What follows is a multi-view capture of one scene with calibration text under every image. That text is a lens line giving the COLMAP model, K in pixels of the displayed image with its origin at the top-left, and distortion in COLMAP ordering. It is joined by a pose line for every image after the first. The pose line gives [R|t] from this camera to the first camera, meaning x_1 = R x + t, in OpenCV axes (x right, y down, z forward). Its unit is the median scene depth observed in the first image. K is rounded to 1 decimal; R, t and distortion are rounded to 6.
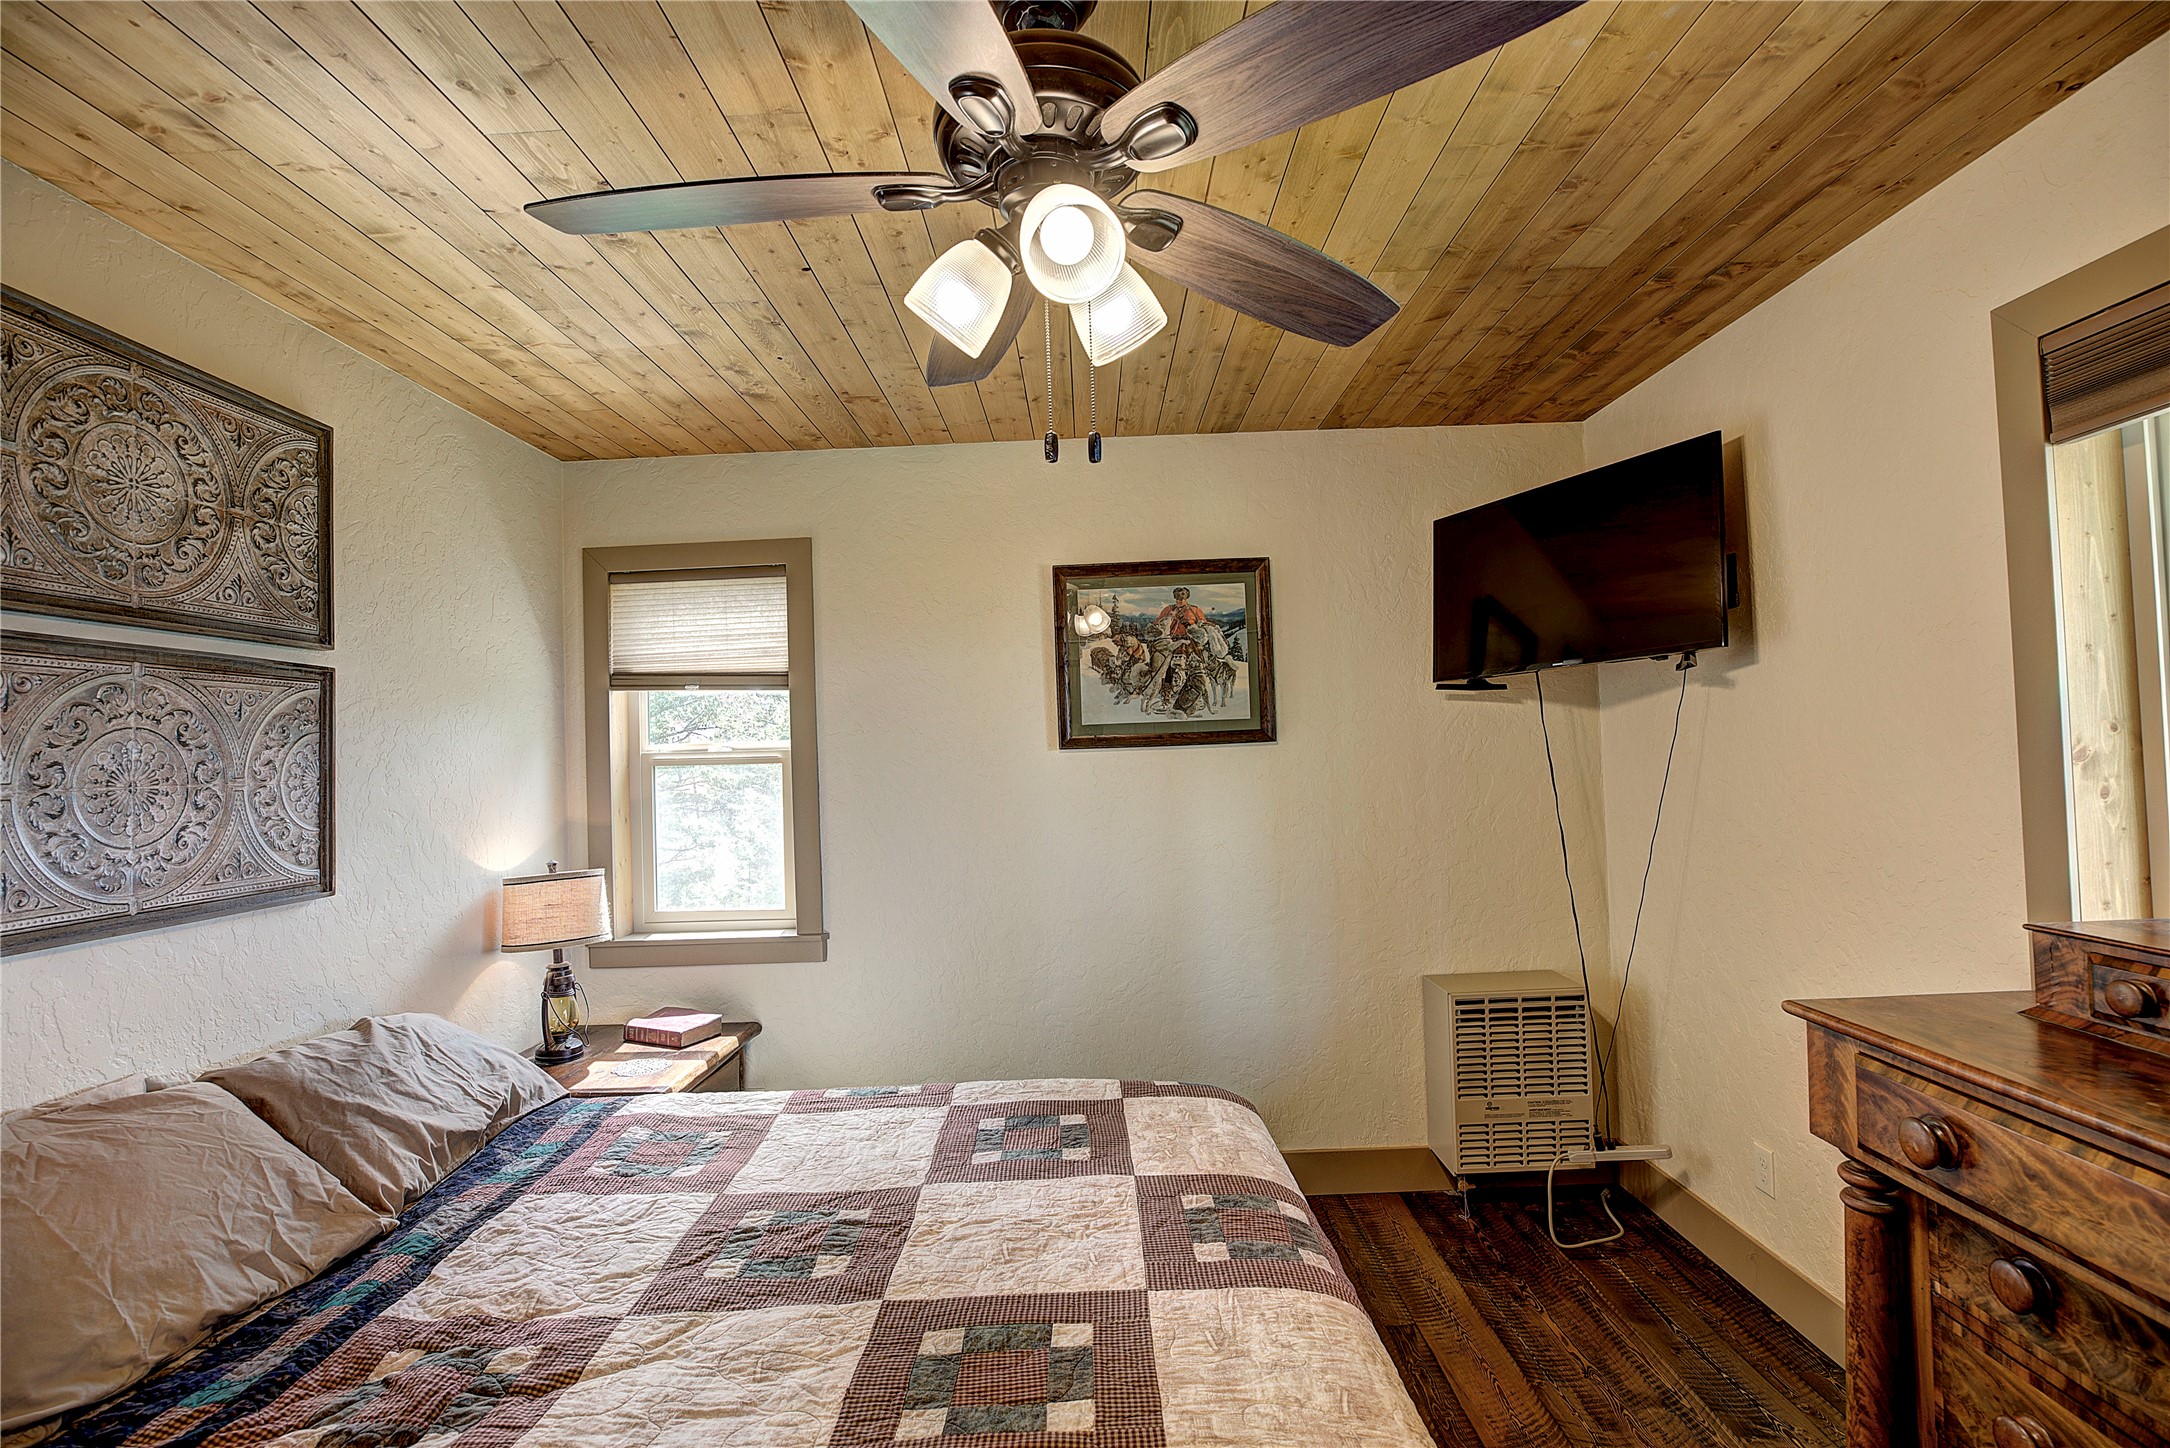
lens RADIAL K [[986.1, 0, 1078.6], [0, 986.1, 719.6], [0, 0, 1]] dist [-0.045819, 0.013764]
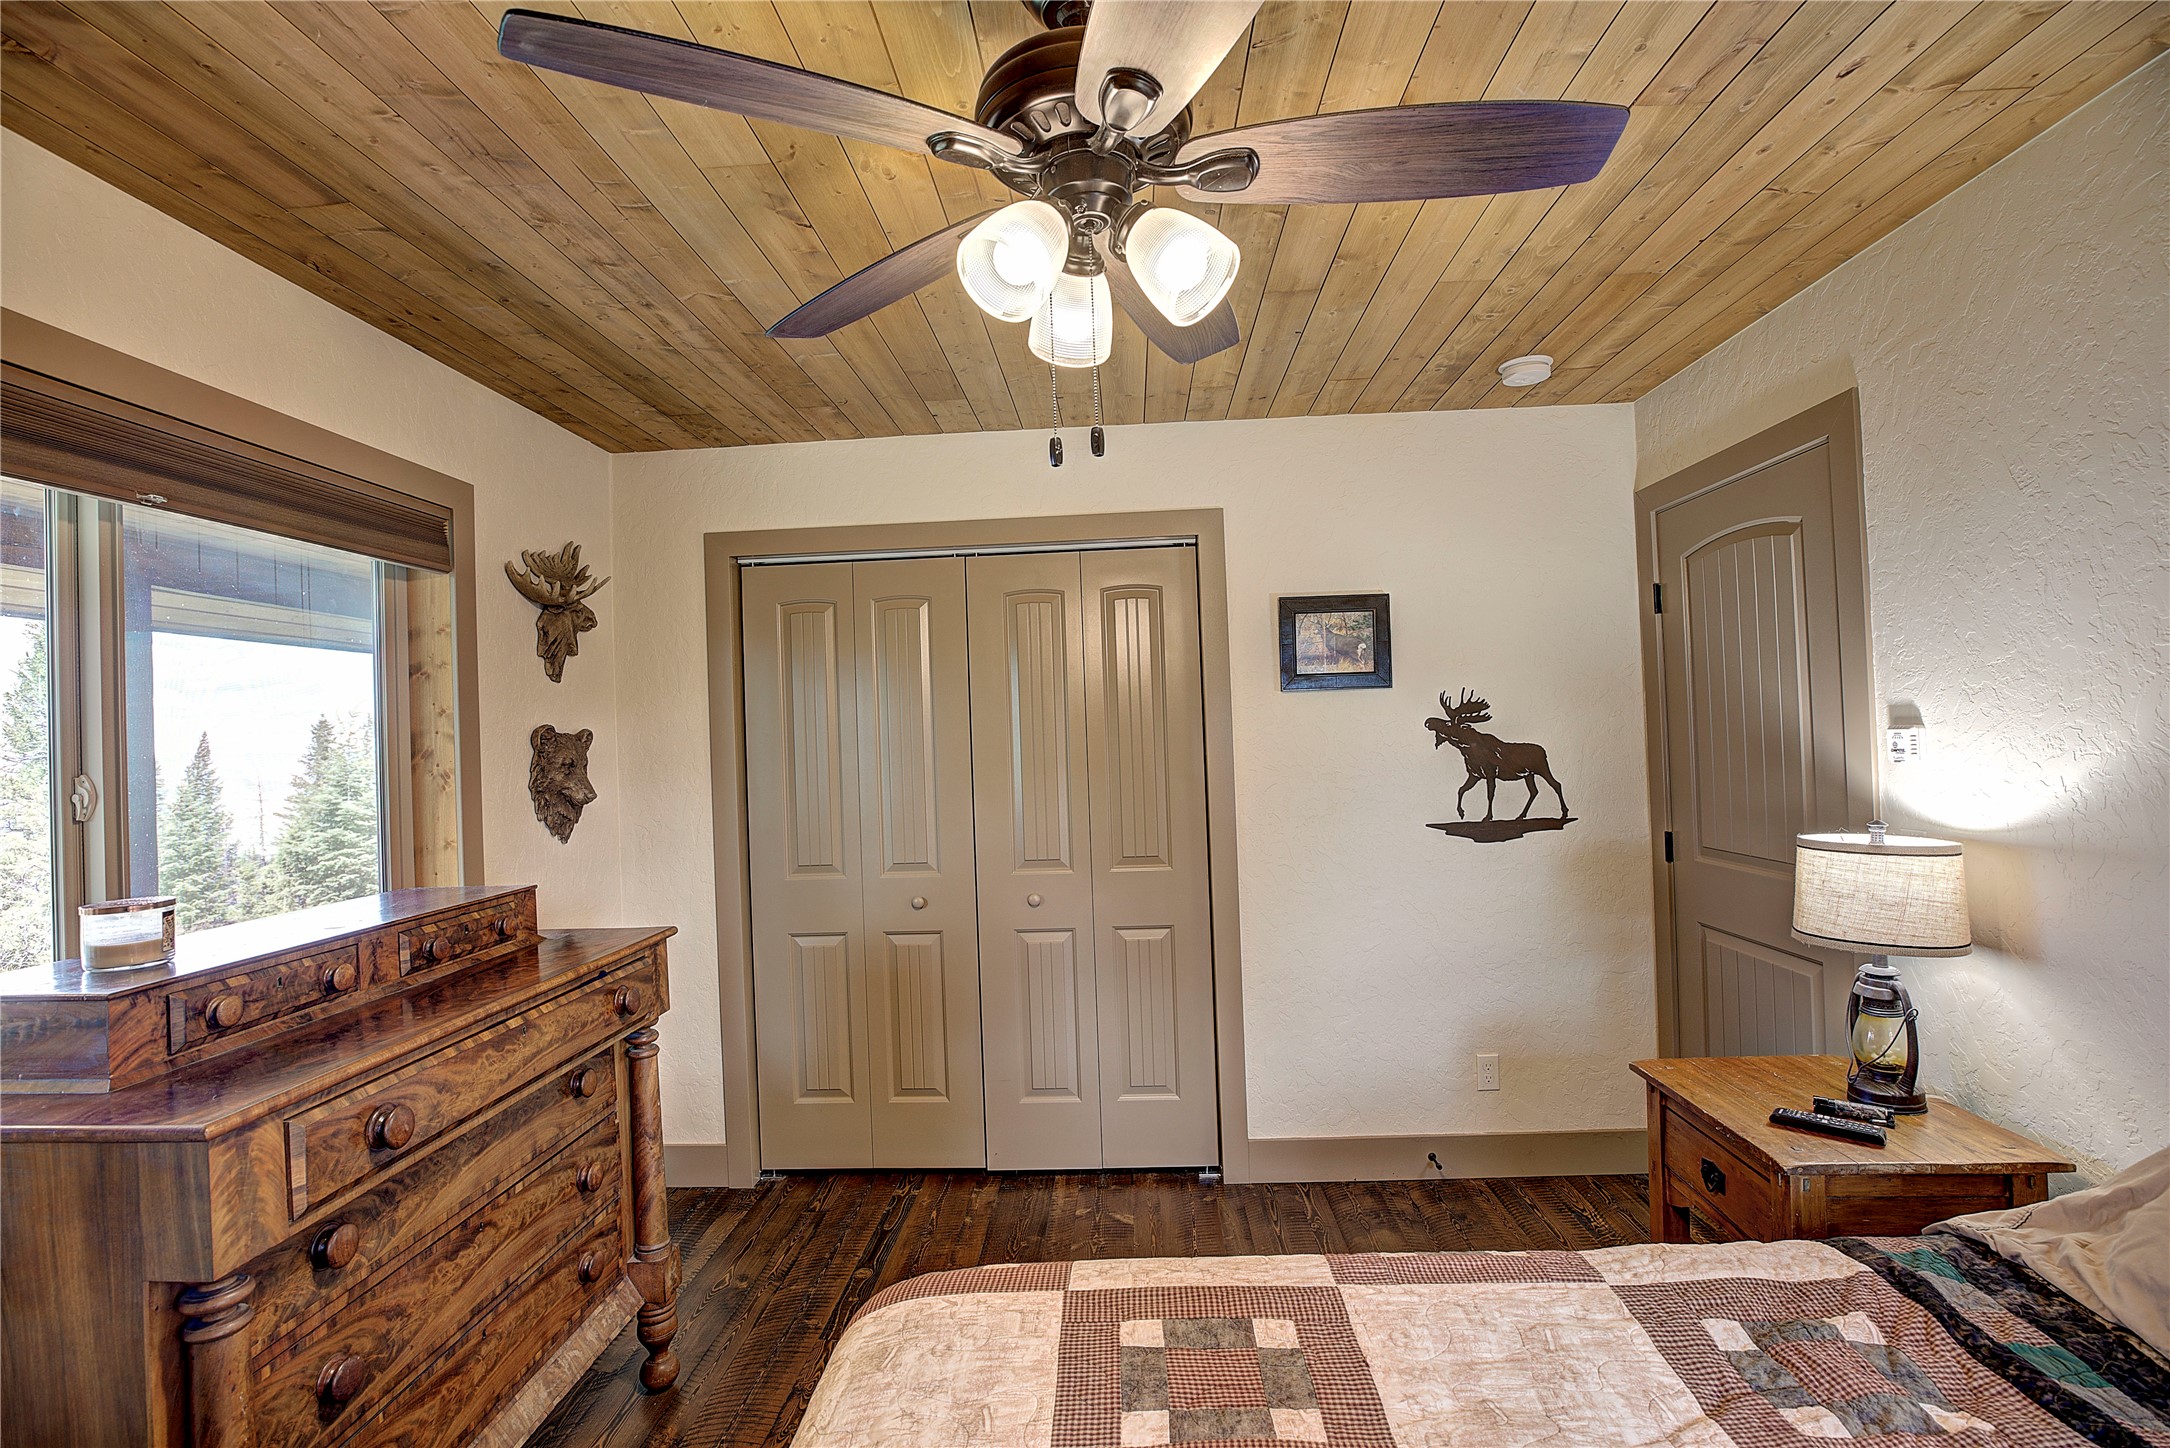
lens RADIAL K [[986.1, 0, 1078.6], [0, 986.1, 719.6], [0, 0, 1]] dist [-0.045819, 0.013764]
pose [[-0.996939, 0.070874, 0.033006, -0.013634], [0.069300, 0.996506, -0.046626, 0.034090], [-0.036195, -0.044196, -0.998367, 1.246871]]
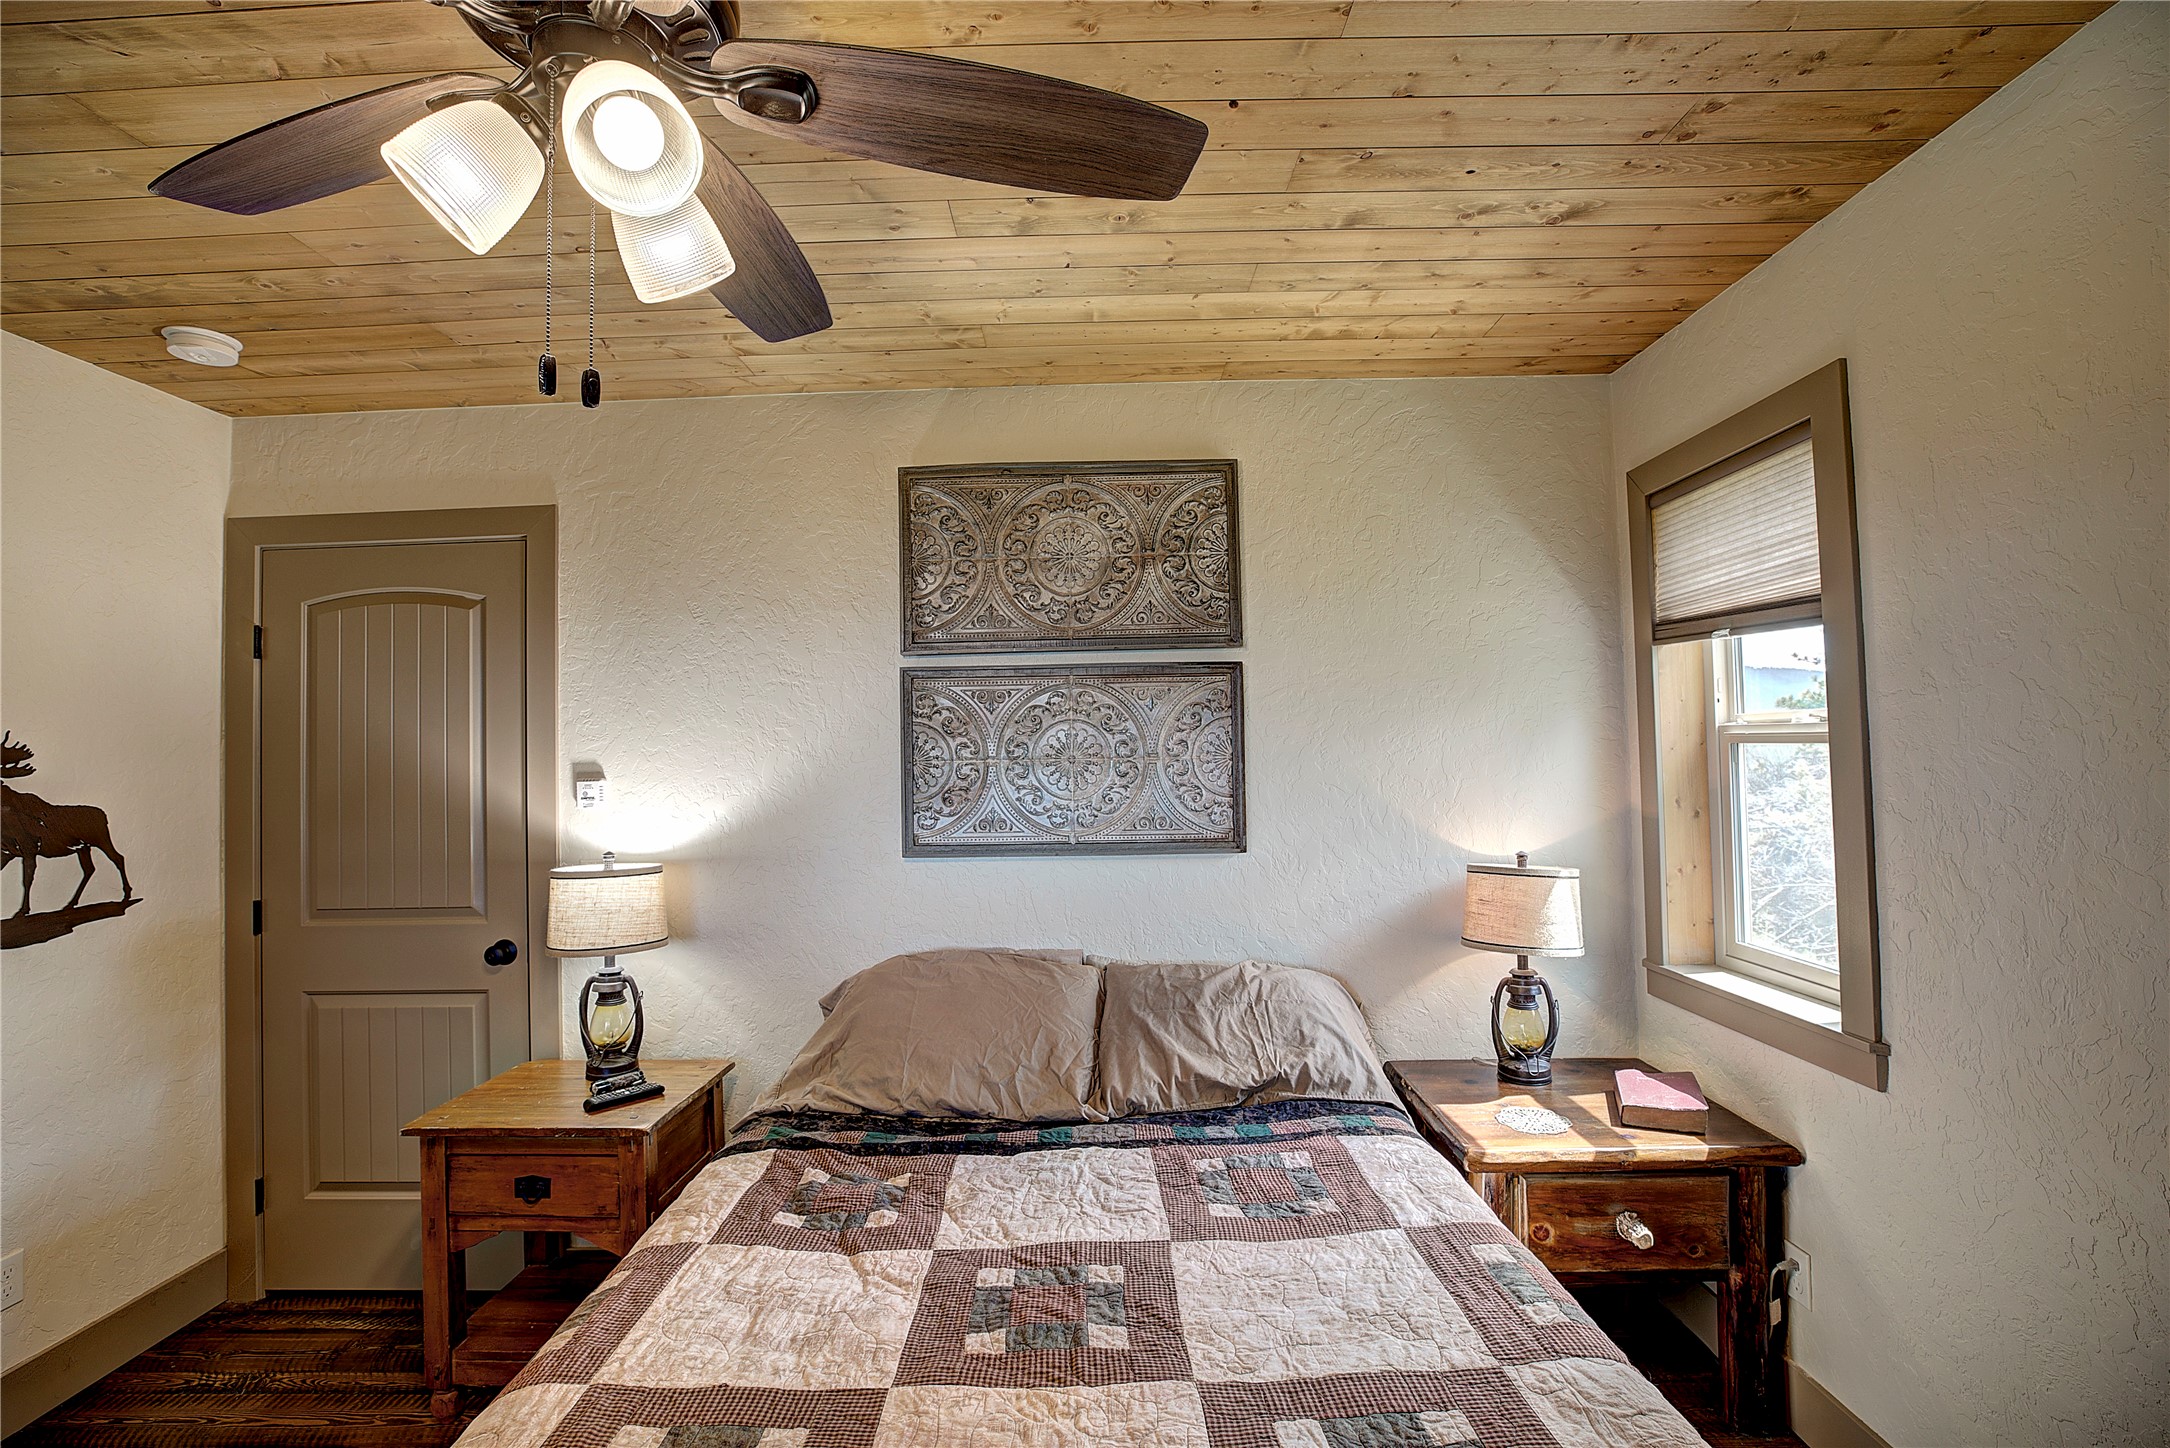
lens RADIAL K [[986.1, 0, 1078.6], [0, 986.1, 719.6], [0, 0, 1]] dist [-0.045819, 0.013764]
pose [[-0.000410, -0.000423, -1.000000, 0.476588], [0.052379, 0.998627, -0.000444, 0.008322], [0.998627, -0.052379, -0.000388, 0.862600]]
